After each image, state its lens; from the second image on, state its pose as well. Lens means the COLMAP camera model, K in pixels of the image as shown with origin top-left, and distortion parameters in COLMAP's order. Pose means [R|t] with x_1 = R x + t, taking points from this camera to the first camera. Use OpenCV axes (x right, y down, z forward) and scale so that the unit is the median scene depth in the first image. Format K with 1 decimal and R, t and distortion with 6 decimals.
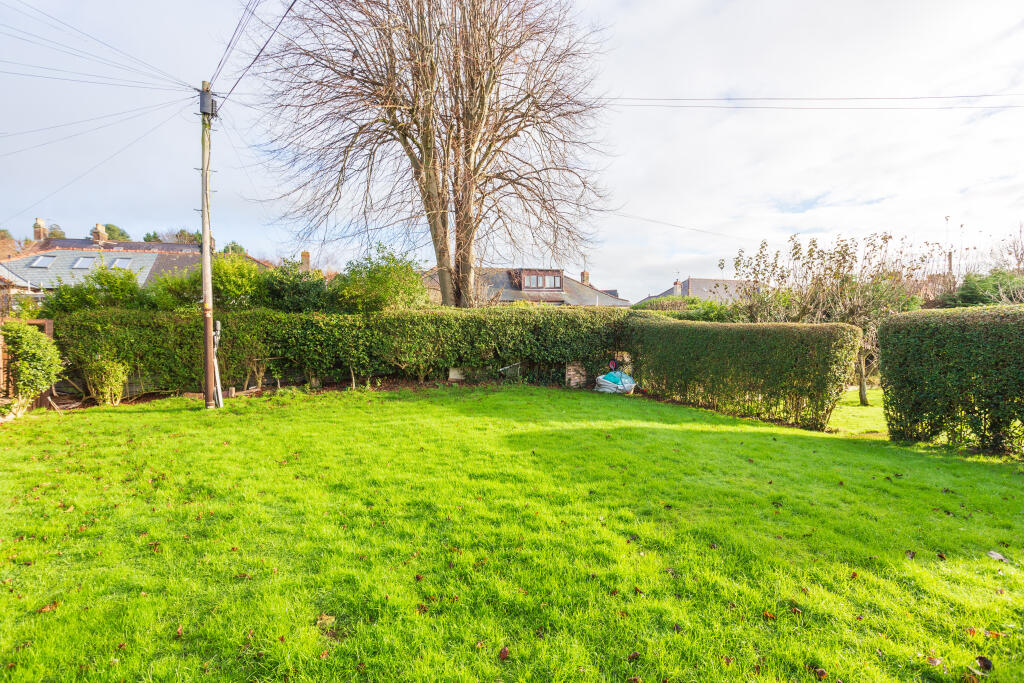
lens RADIAL K [[491.9, 0, 506.6], [0, 491.9, 343.2], [0, 0, 1]] dist [-0.051726, 0.032323]
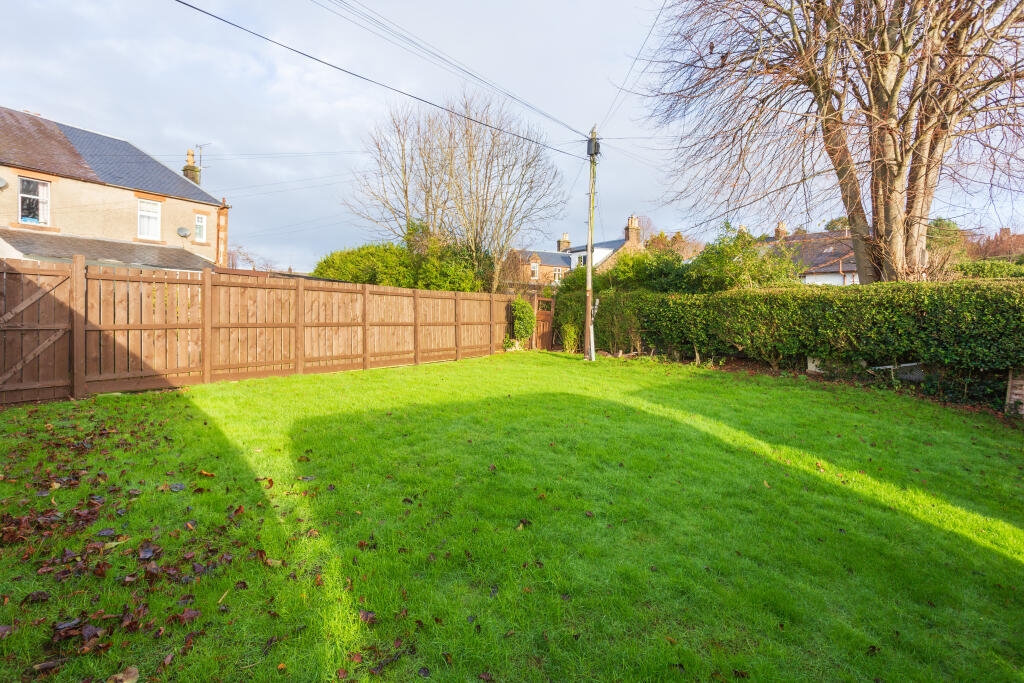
lens RADIAL K [[491.9, 0, 506.6], [0, 491.9, 343.2], [0, 0, 1]] dist [-0.051726, 0.032323]
pose [[0.265340, 0.080924, -0.960753, 0.591157], [-0.056471, 0.996065, 0.068303, -0.001146], [0.962500, 0.036131, 0.268866, 0.306412]]
